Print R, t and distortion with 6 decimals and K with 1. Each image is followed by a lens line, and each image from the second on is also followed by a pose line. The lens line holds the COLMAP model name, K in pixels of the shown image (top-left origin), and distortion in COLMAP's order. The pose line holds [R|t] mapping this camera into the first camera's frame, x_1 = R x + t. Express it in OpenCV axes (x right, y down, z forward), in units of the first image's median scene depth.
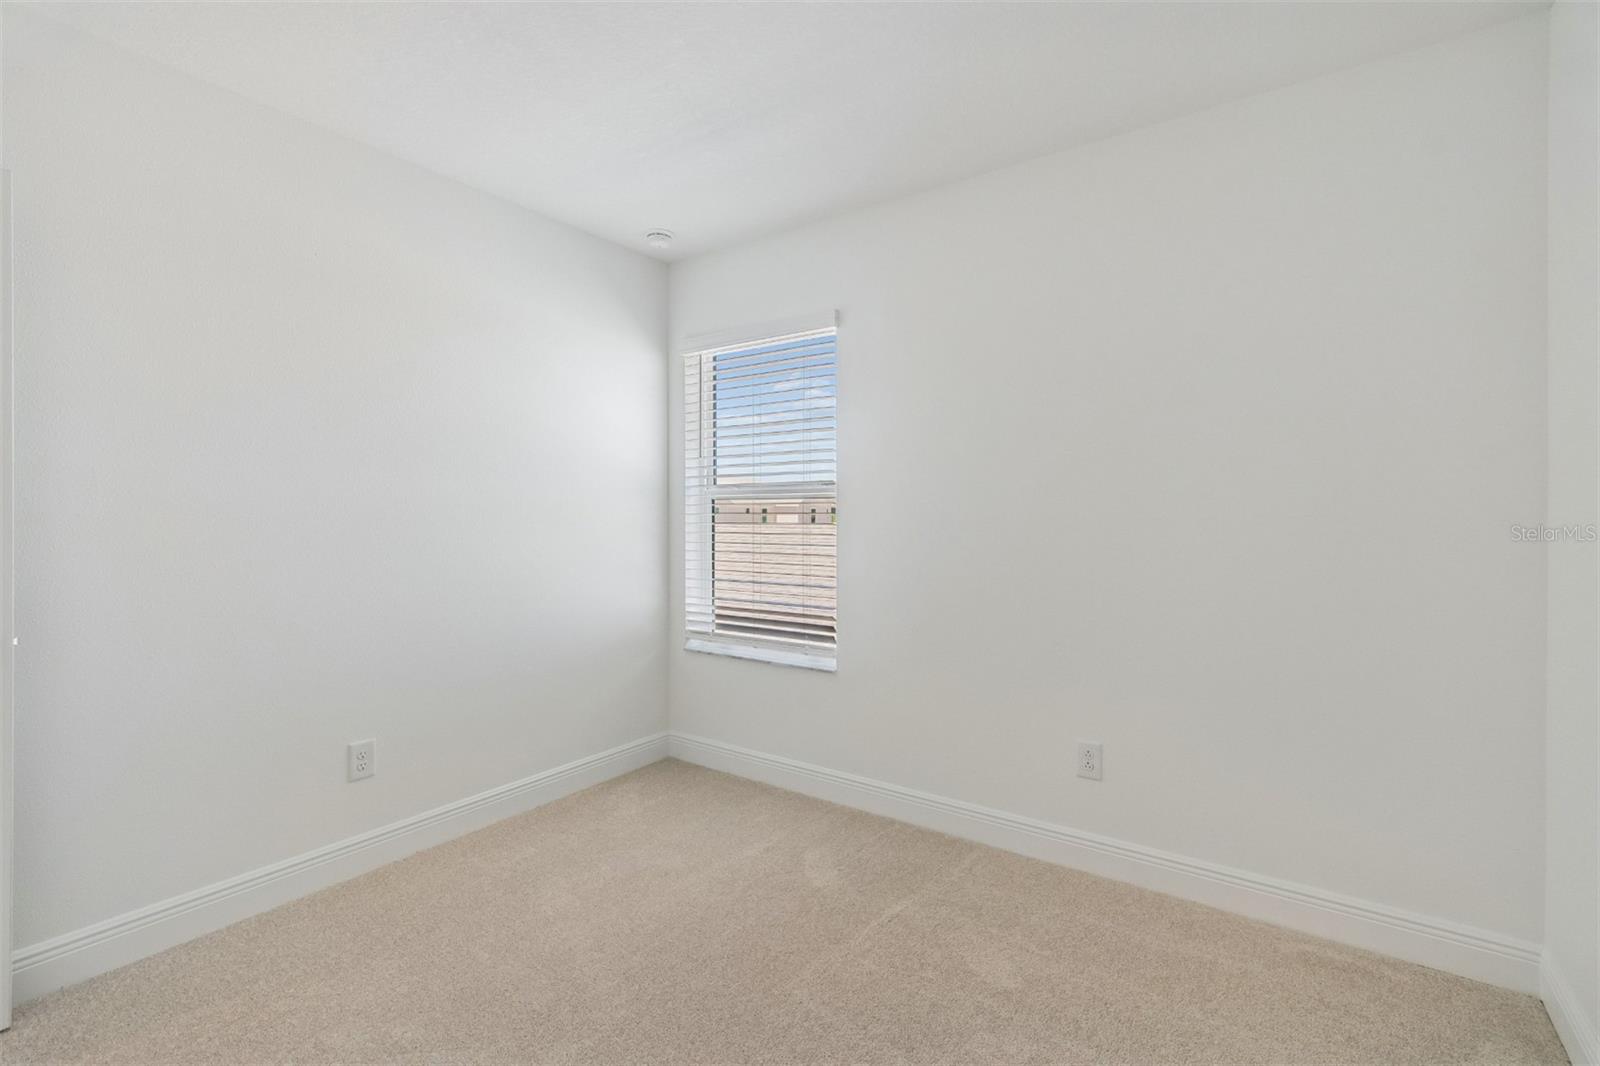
lens RADIAL K [[718.9, 0, 805.3], [0, 718.9, 514.5], [0, 0, 1]] dist [0.002272, 0.000174]
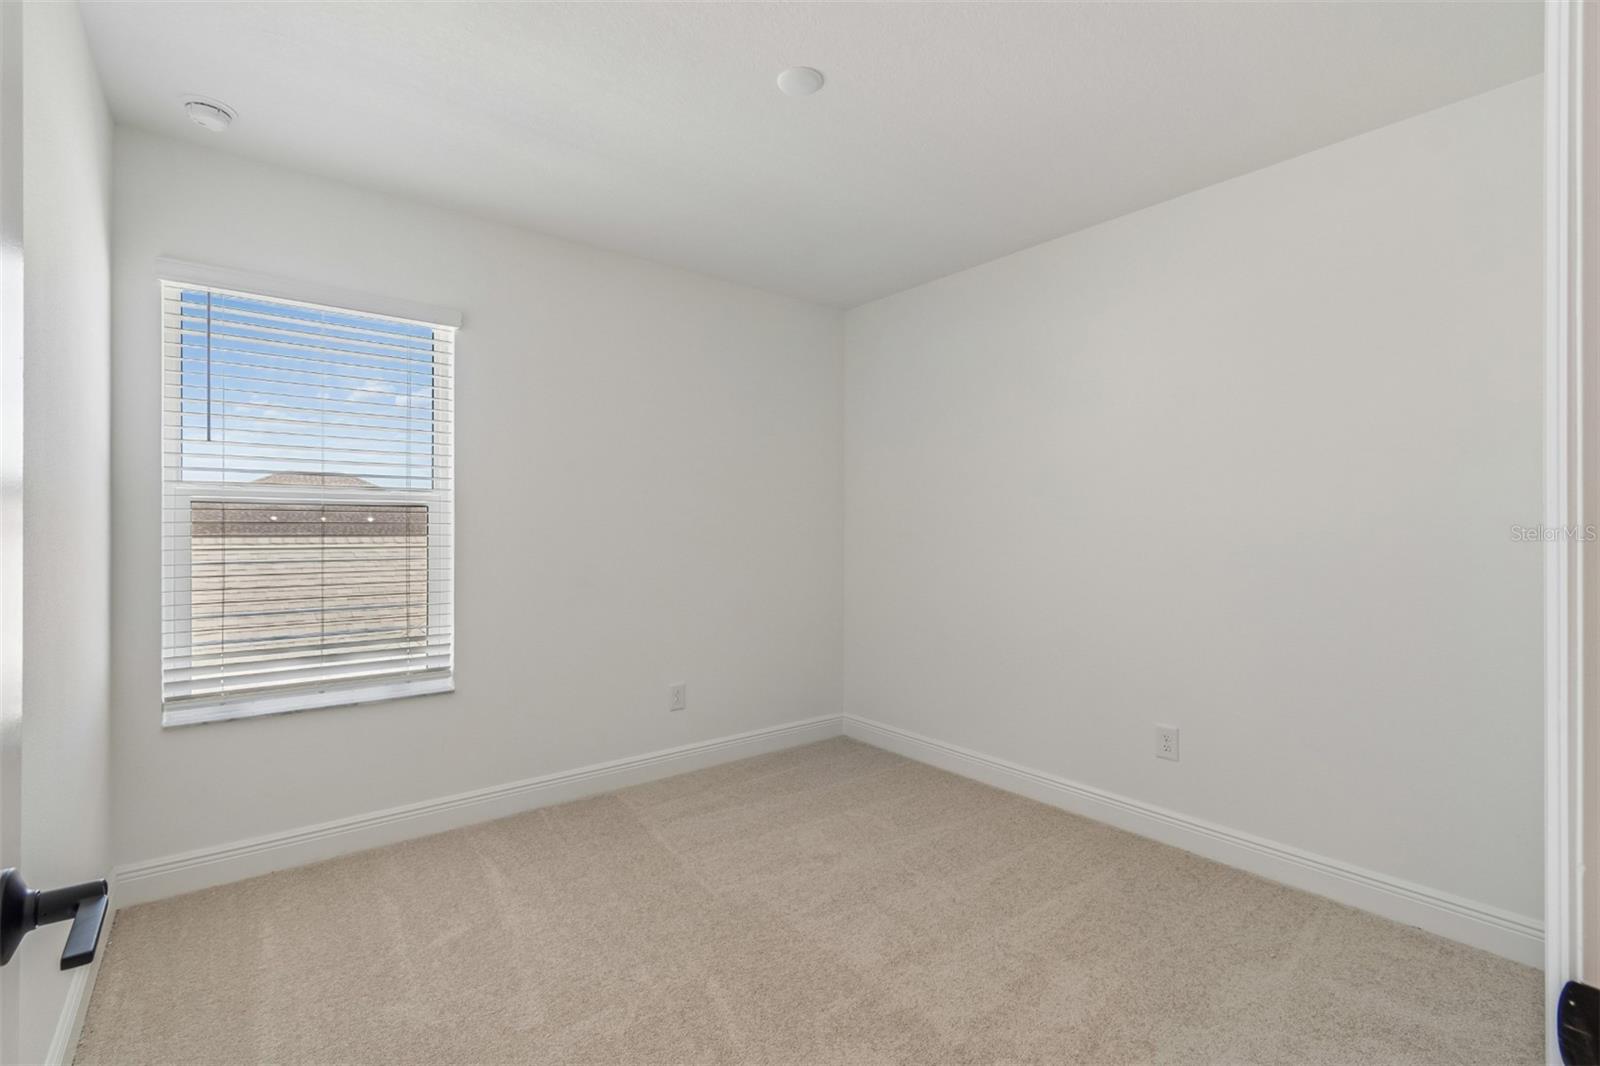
lens RADIAL K [[718.9, 0, 805.3], [0, 718.9, 514.5], [0, 0, 1]] dist [0.002272, 0.000174]
pose [[0.269306, 0.019641, 0.962854, -0.705793], [-0.002458, 0.999803, -0.019707, 0.003734], [-0.963051, 0.002941, 0.269301, 0.280215]]
